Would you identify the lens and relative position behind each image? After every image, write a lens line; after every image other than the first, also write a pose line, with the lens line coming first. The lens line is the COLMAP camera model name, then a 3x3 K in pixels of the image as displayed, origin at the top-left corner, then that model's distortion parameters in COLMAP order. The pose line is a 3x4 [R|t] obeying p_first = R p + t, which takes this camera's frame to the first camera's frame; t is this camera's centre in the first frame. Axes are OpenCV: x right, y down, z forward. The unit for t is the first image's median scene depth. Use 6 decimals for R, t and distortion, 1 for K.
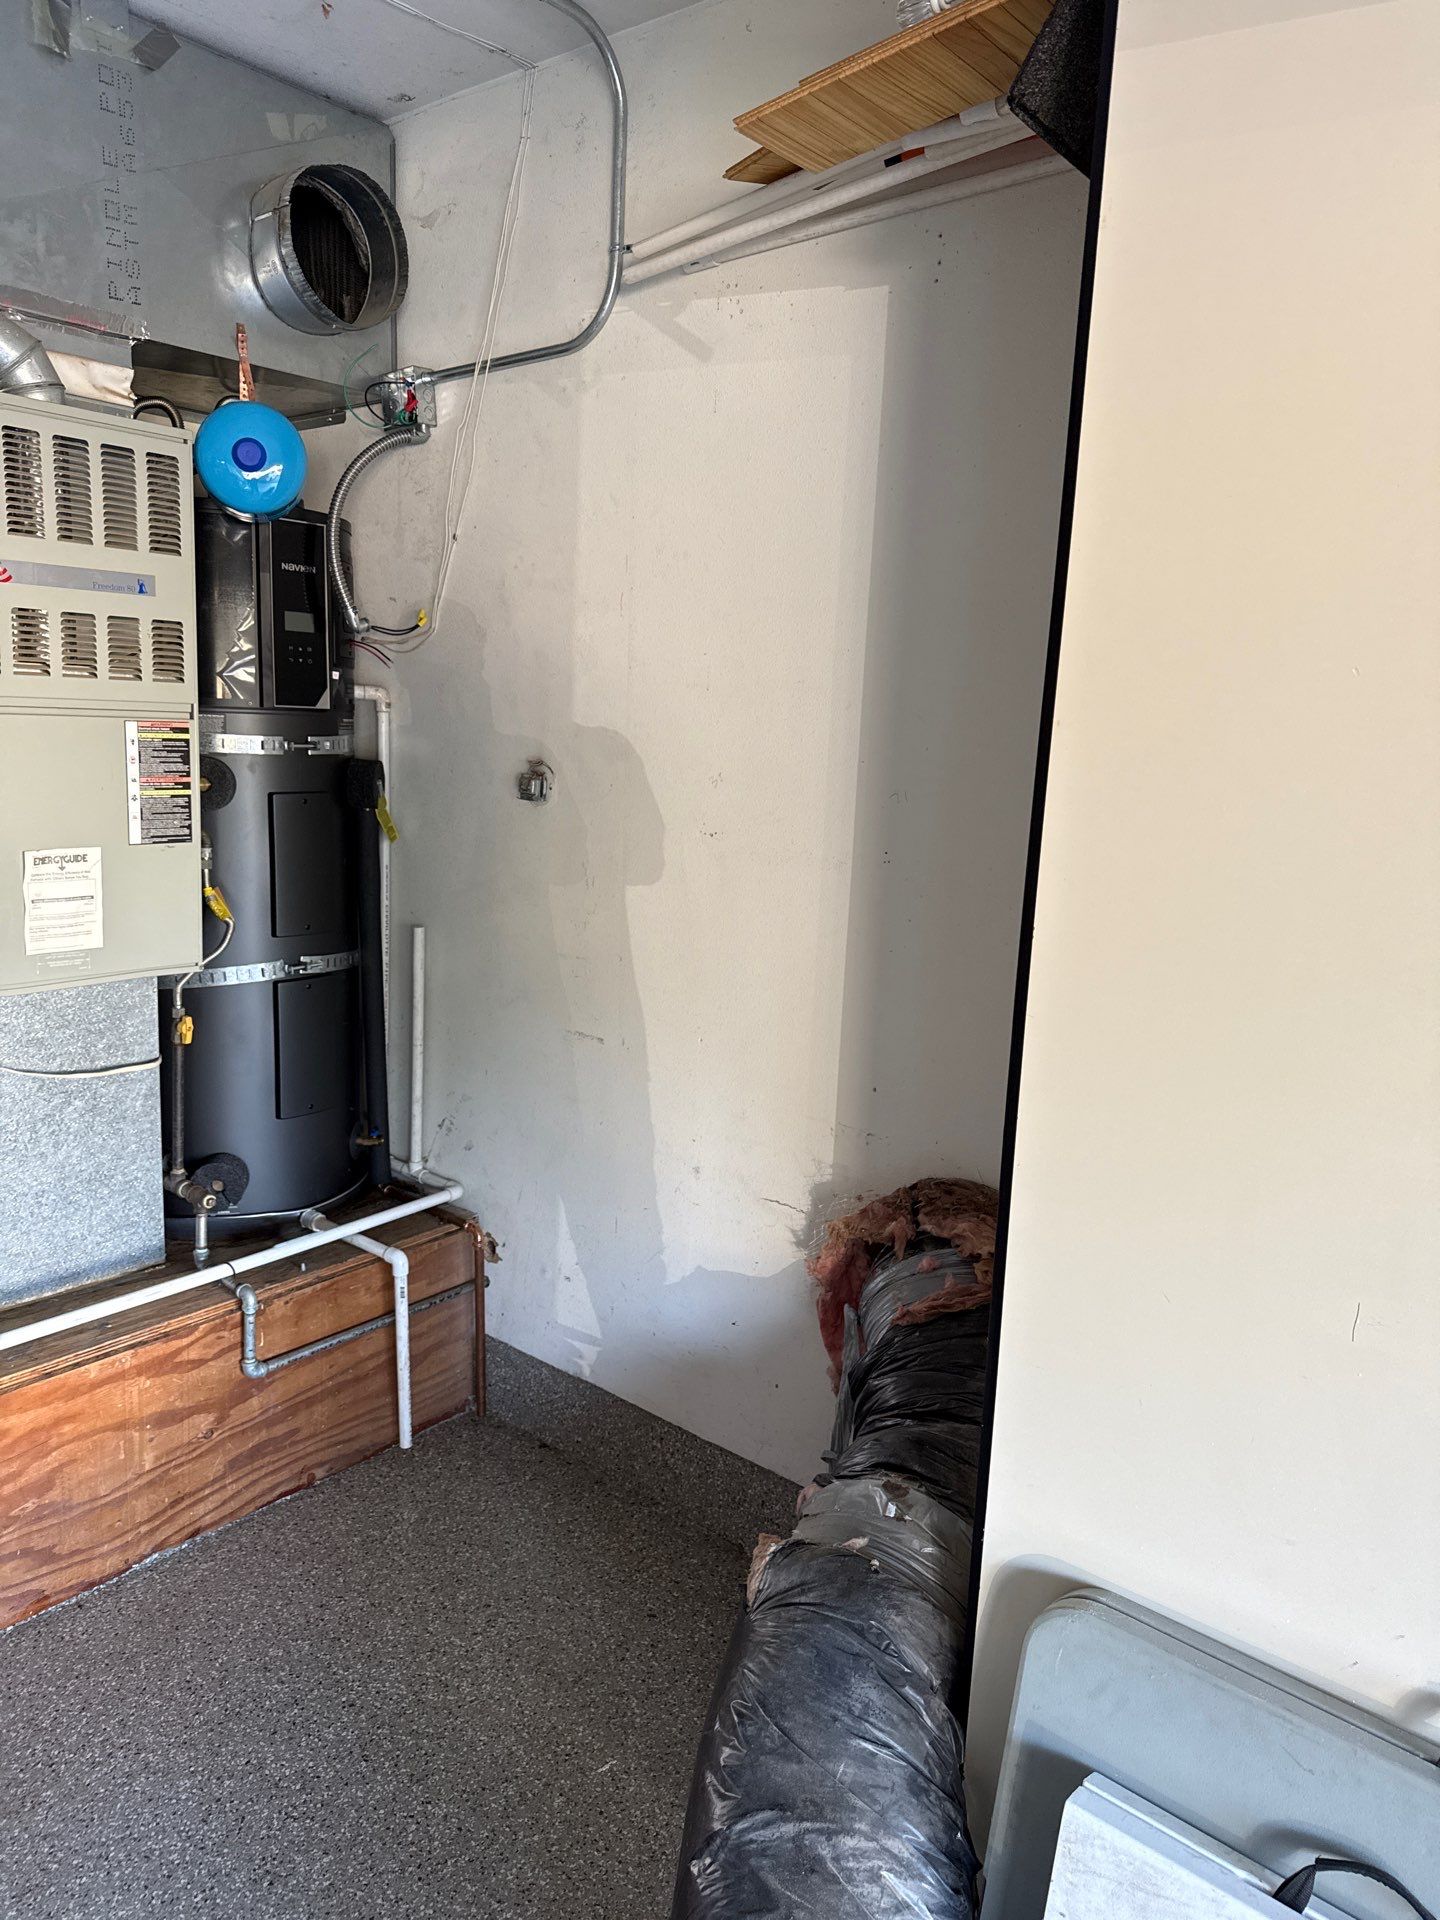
lens RADIAL K [[1378.8, 0, 727.4], [0, 1378.8, 955.1], [0, 0, 1]] dist [0.054599, -0.061403]
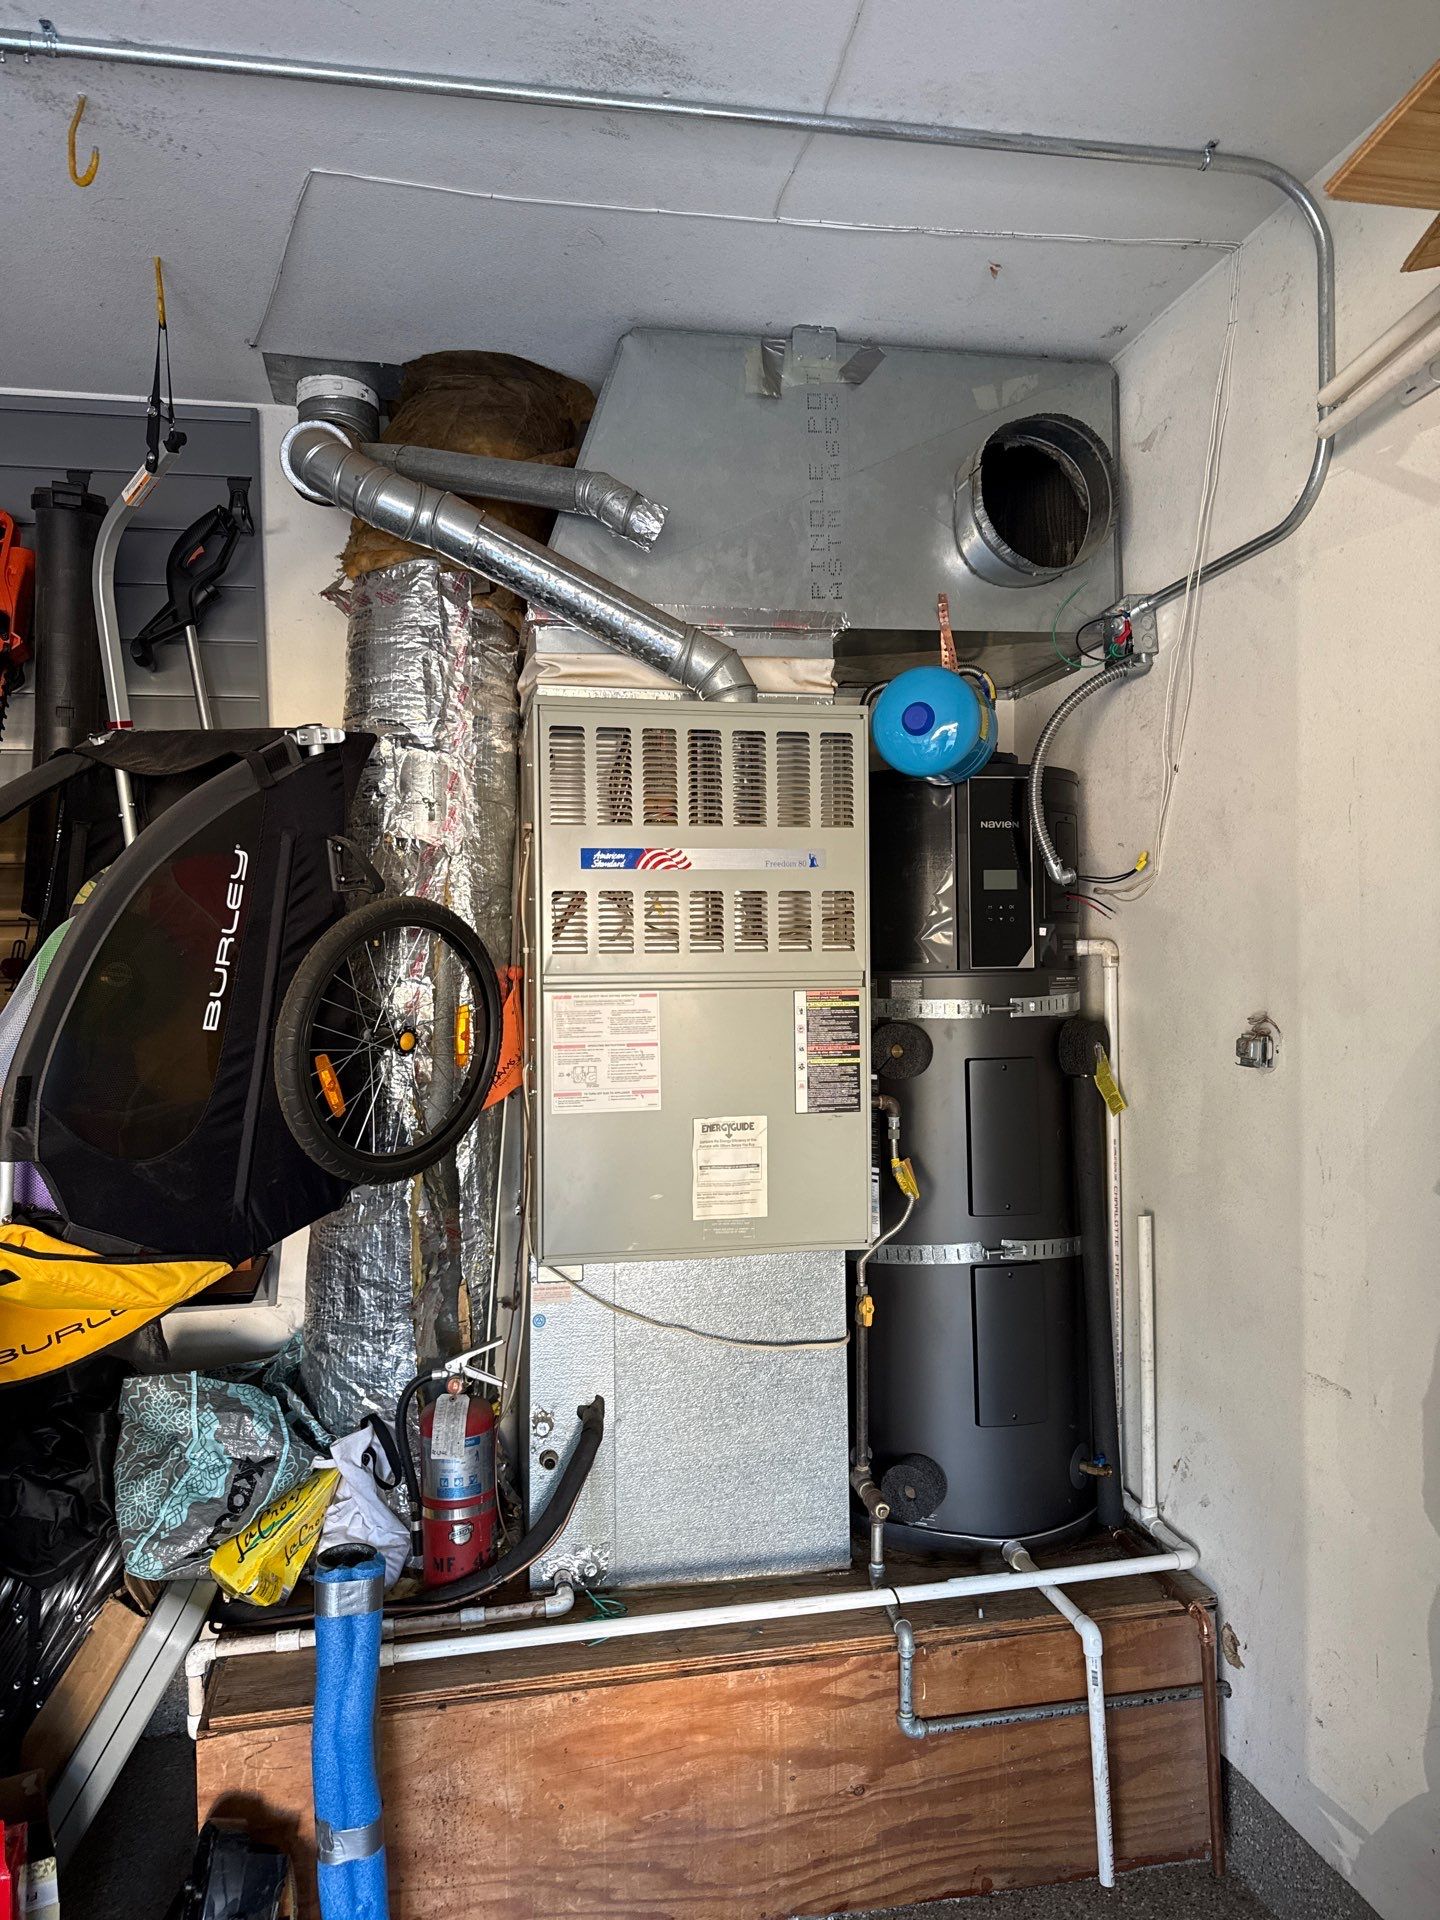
lens RADIAL K [[1394.3, 0, 703.0], [0, 1394.3, 955.0], [0, 0, 1]] dist [0.109182, -0.149421]
pose [[0.768469, -0.053541, -0.637643, 0.146825], [-0.065138, 0.984771, -0.161192, -0.023313], [0.636563, 0.165406, 0.753278, 0.169439]]
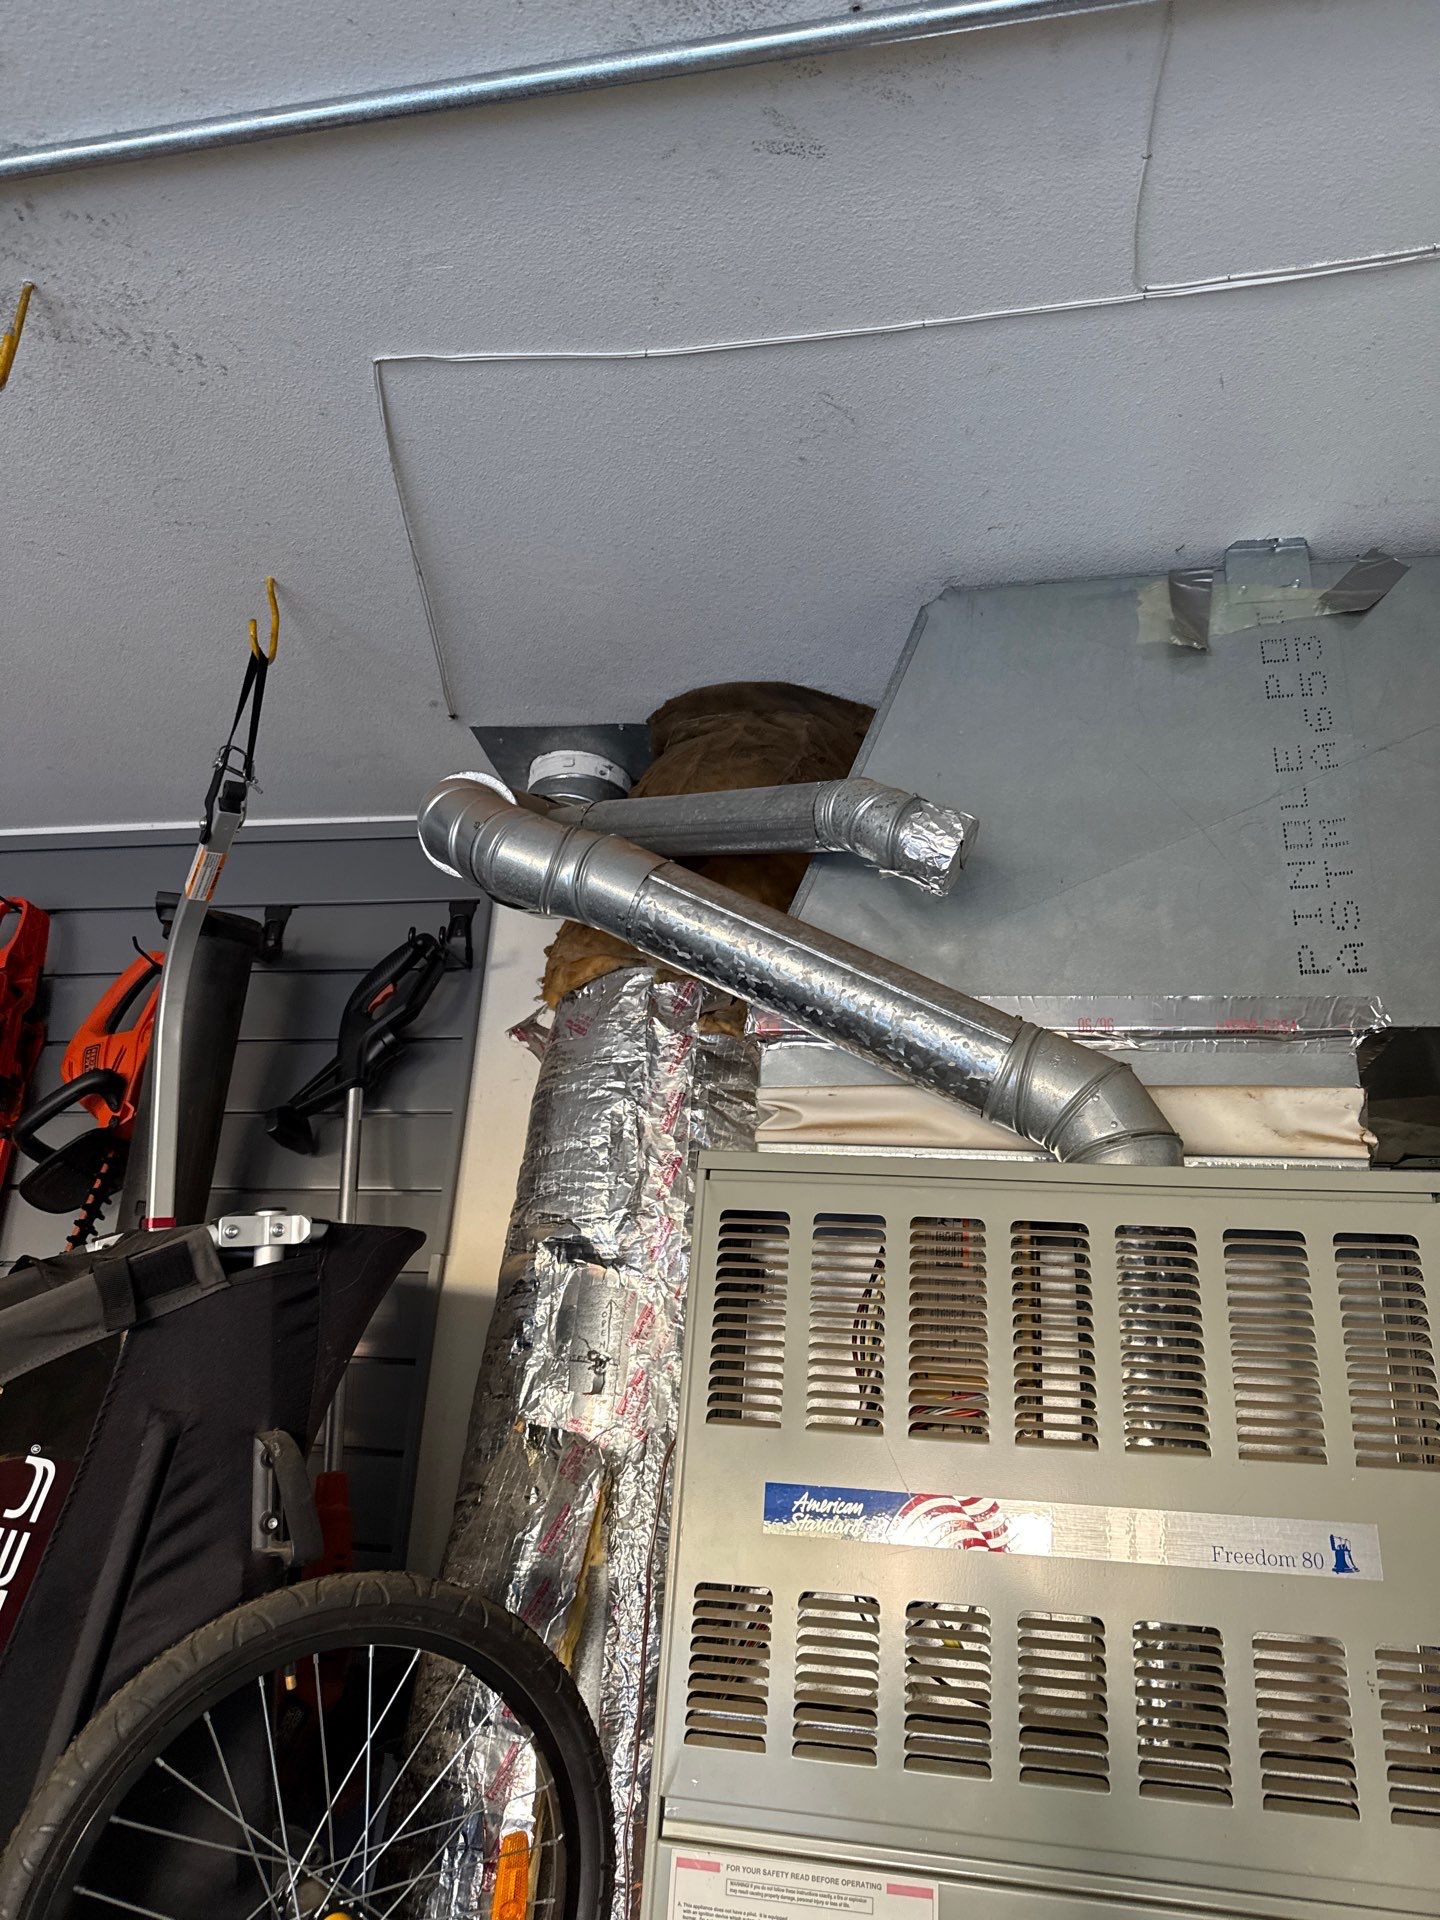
lens RADIAL K [[1347.5, 0, 692.5], [0, 1347.5, 955.9], [0, 0, 1]] dist [0.090763, -0.141602]
pose [[0.468728, -0.336913, -0.816568, -0.110920], [-0.195626, 0.861861, -0.467895, -0.169300], [0.861408, 0.379058, 0.338070, 0.564146]]
